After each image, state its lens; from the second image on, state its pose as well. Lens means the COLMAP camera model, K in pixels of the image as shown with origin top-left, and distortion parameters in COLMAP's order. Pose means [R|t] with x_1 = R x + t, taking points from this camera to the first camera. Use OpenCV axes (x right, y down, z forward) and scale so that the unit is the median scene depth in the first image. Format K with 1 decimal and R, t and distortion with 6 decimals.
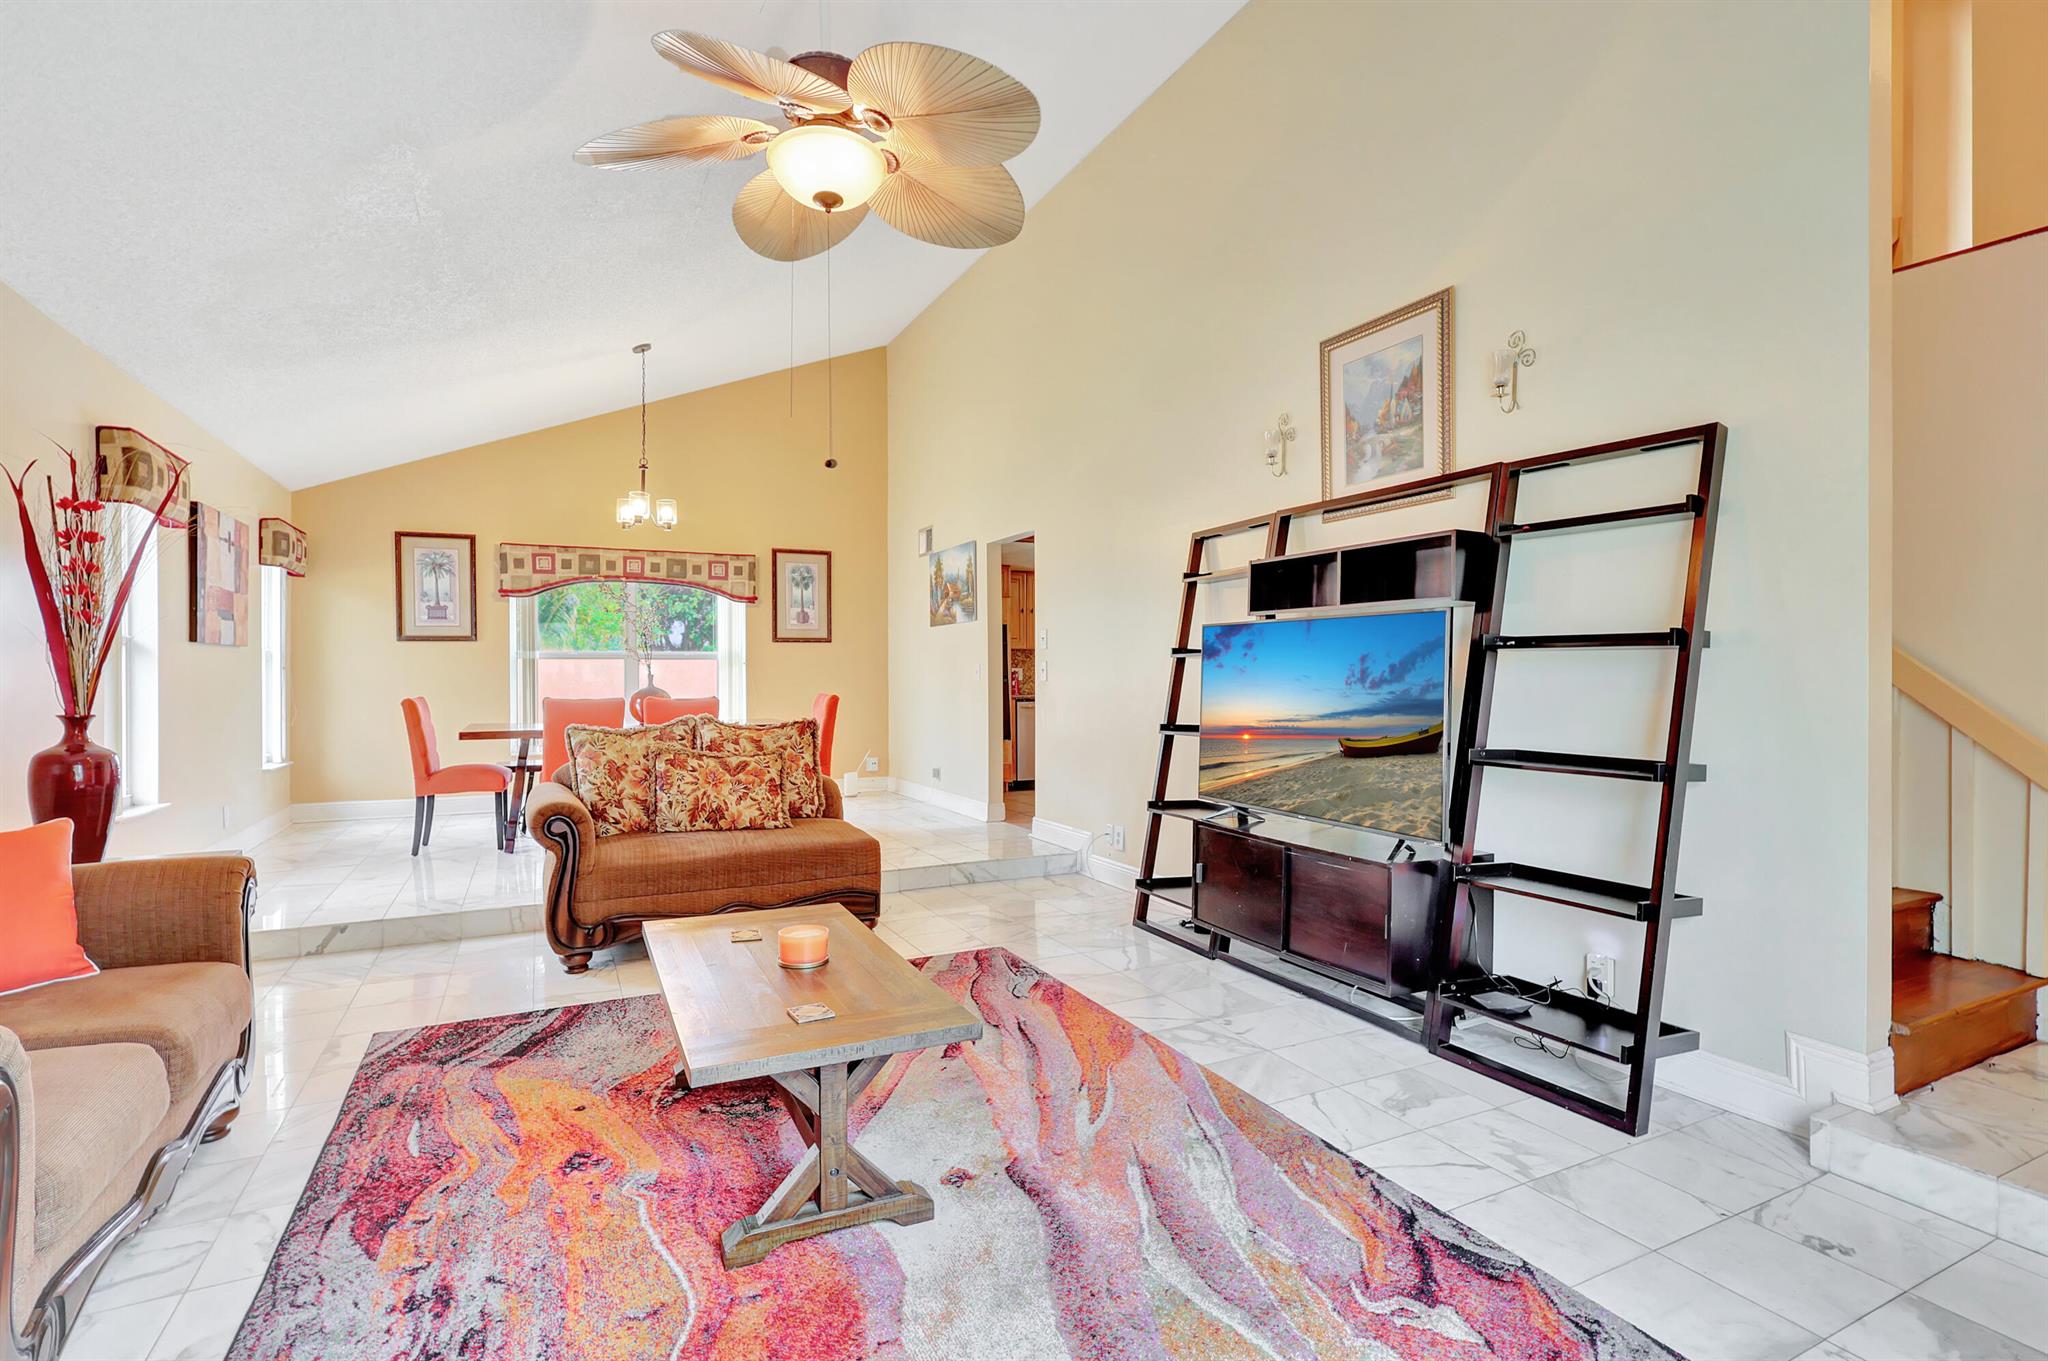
lens RADIAL K [[973.6, 0, 1015.5], [0, 973.6, 683.0], [0, 0, 1]] dist [-0.000541, 0.000858]
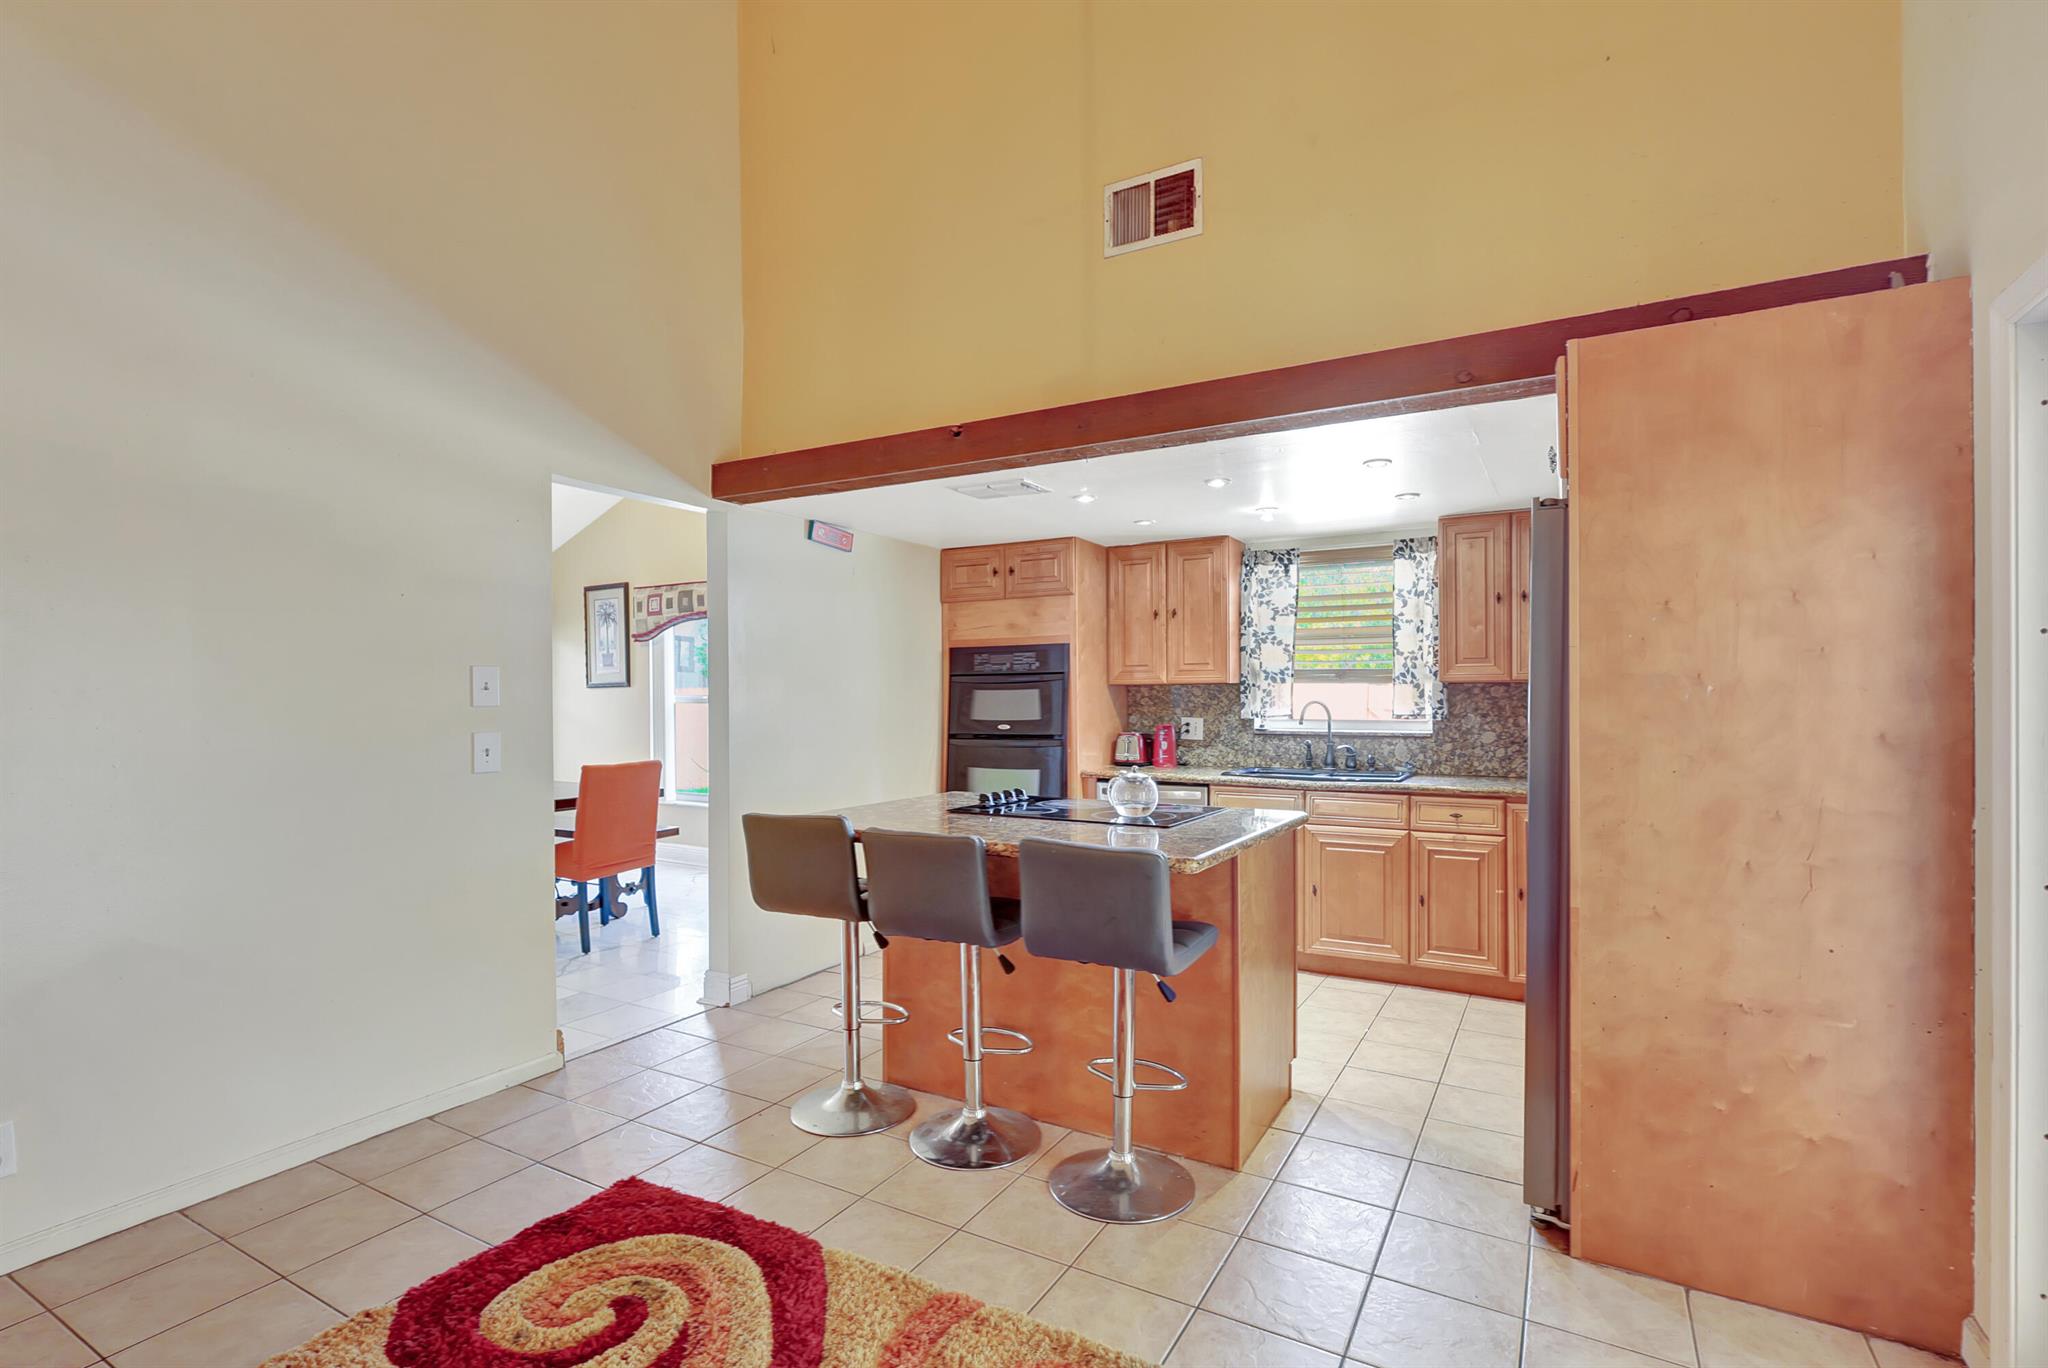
lens RADIAL K [[948.3, 0, 1024.0], [0, 948.3, 684.0], [0, 0, 1]] dist [-0.004098, -0.000530]
pose [[0.561496, -0.008826, -0.827432, 0.854840], [-0.002168, 0.999924, -0.012137, -0.059584], [0.827477, 0.008609, 0.561434, 1.353908]]
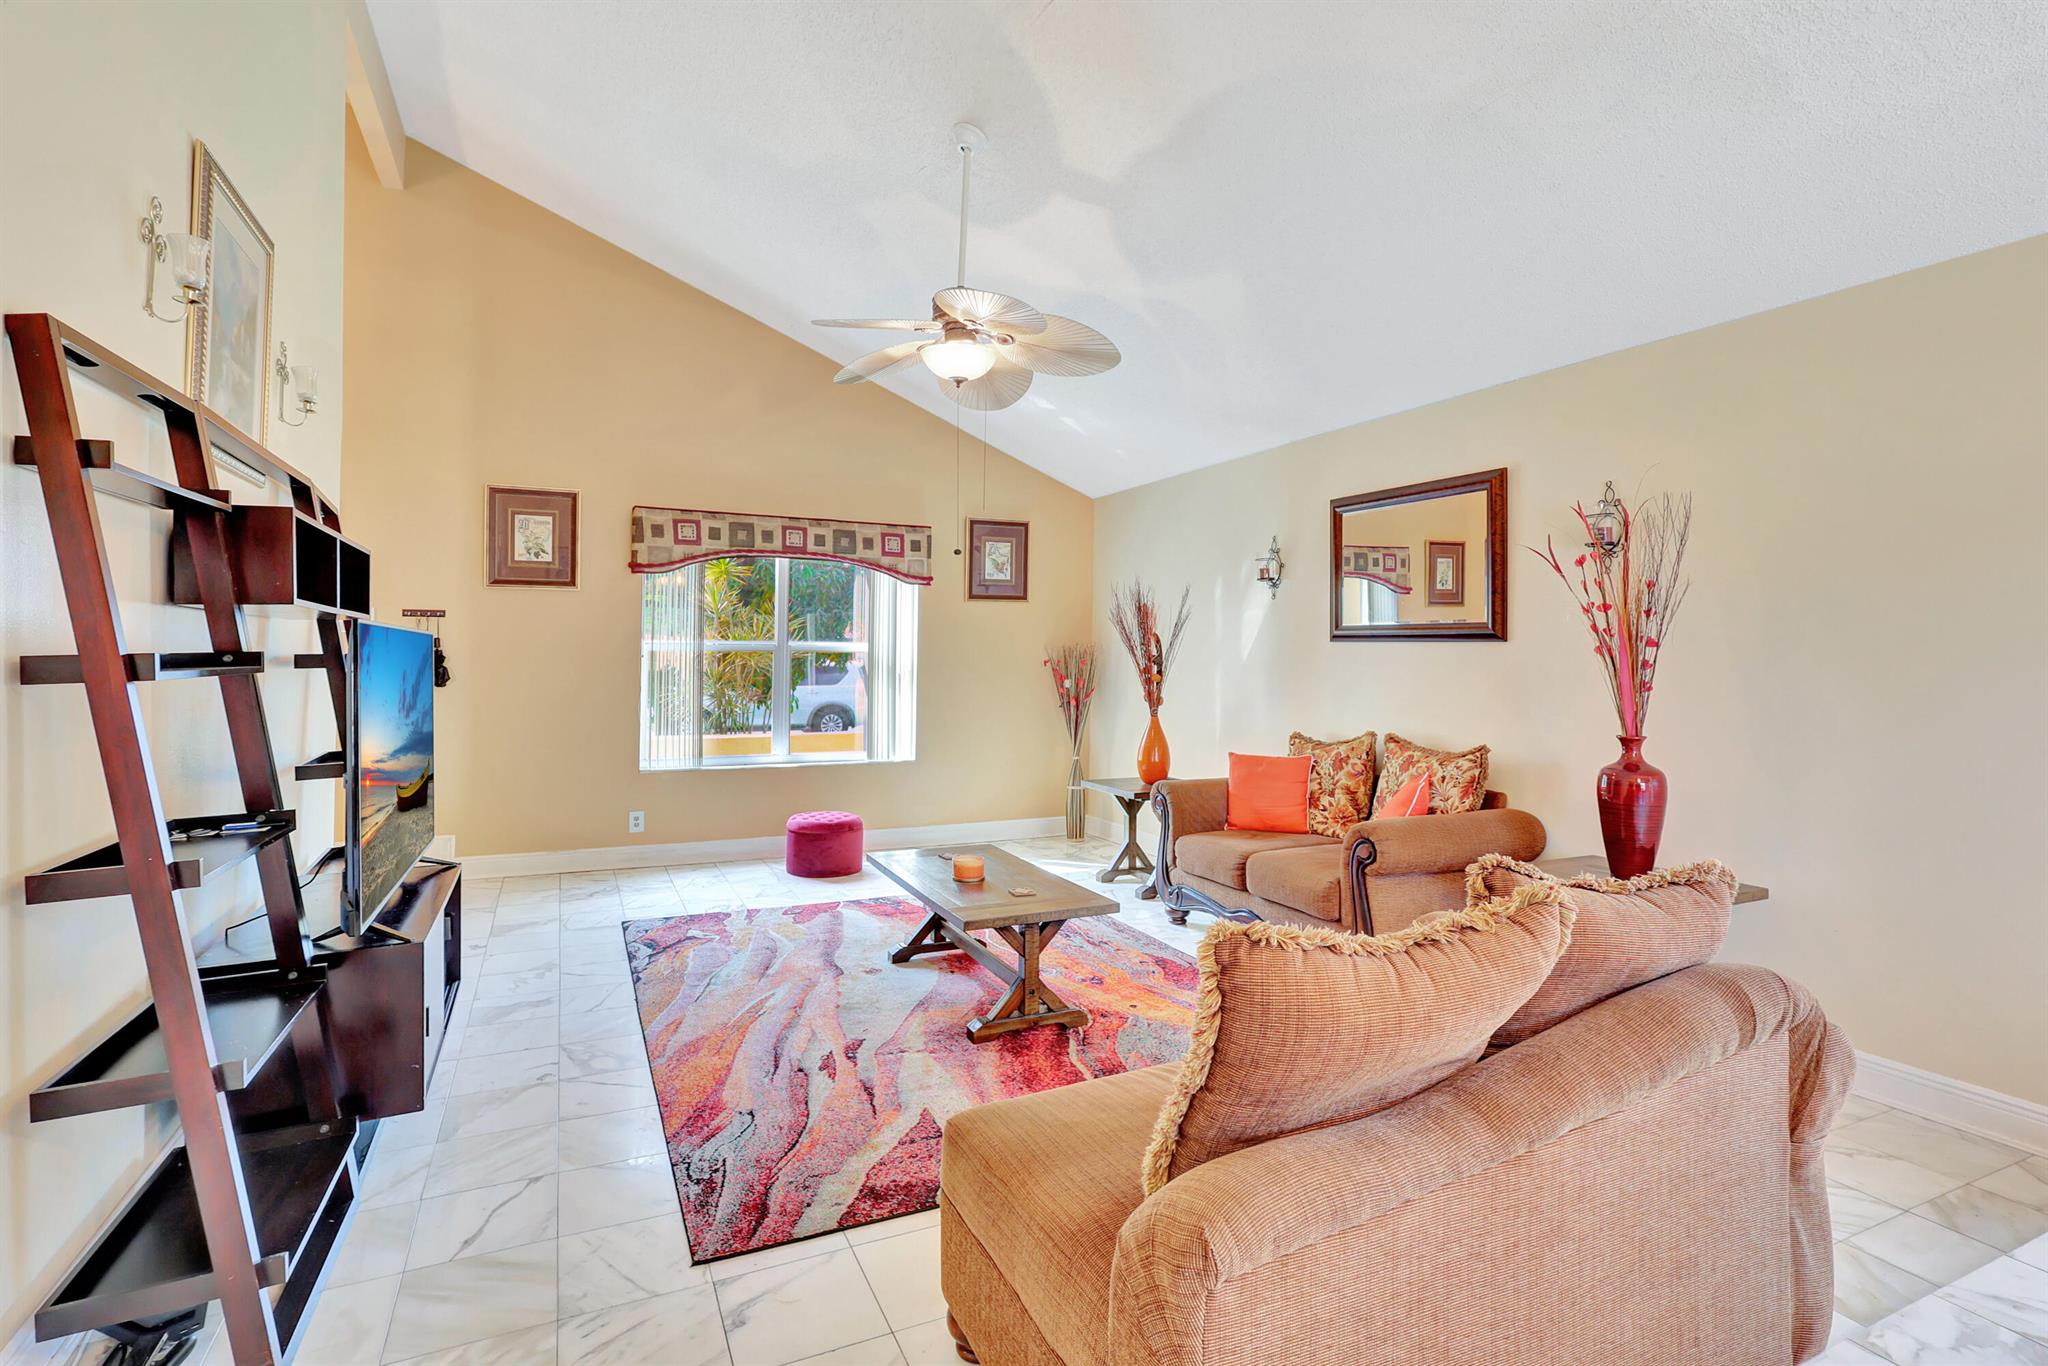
lens RADIAL K [[969.6, 0, 1006.6], [0, 969.6, 648.1], [0, 0, 1]] dist [-0.000444, 0.000213]
pose [[-0.999737, -0.007833, 0.021554, -0.175599], [-0.007816, 0.999969, 0.000852, -0.043512], [-0.021560, 0.000683, -0.999767, 1.436201]]
